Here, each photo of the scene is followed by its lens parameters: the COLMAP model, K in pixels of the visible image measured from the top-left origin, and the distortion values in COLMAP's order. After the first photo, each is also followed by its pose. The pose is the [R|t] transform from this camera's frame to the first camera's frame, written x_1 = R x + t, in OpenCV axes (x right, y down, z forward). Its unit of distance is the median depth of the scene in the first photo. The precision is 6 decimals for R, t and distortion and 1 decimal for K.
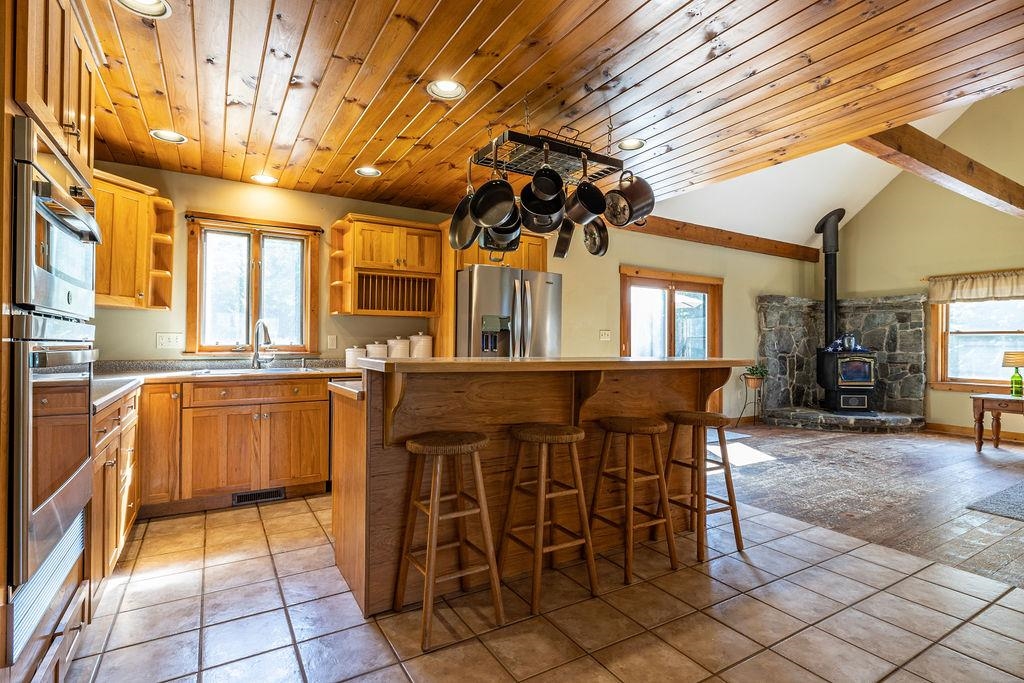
lens RADIAL K [[493.2, 0, 507.7], [0, 493.2, 342.2], [0, 0, 1]] dist [-0.004411, 0.000184]
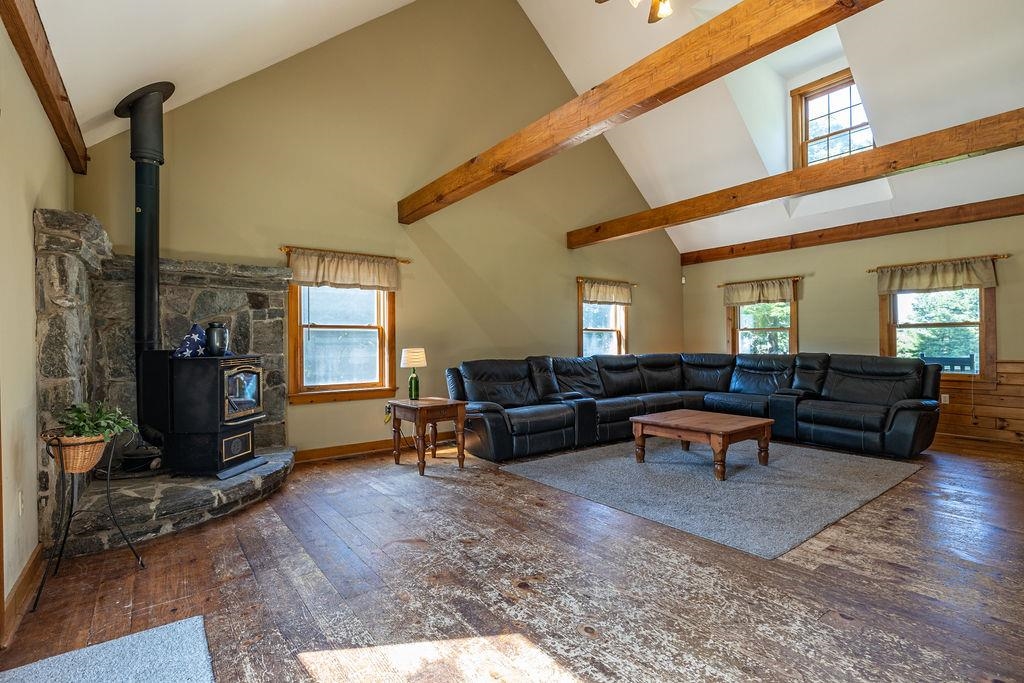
lens RADIAL K [[493.2, 0, 510.7], [0, 493.2, 338.4], [0, 0, 1]] dist [-0.004411, 0.000184]
pose [[-0.090725, 0.004536, 0.995866, 0.120036], [0.004789, 0.999980, -0.004118, 0.003925], [-0.995864, 0.004395, -0.090745, 0.720010]]
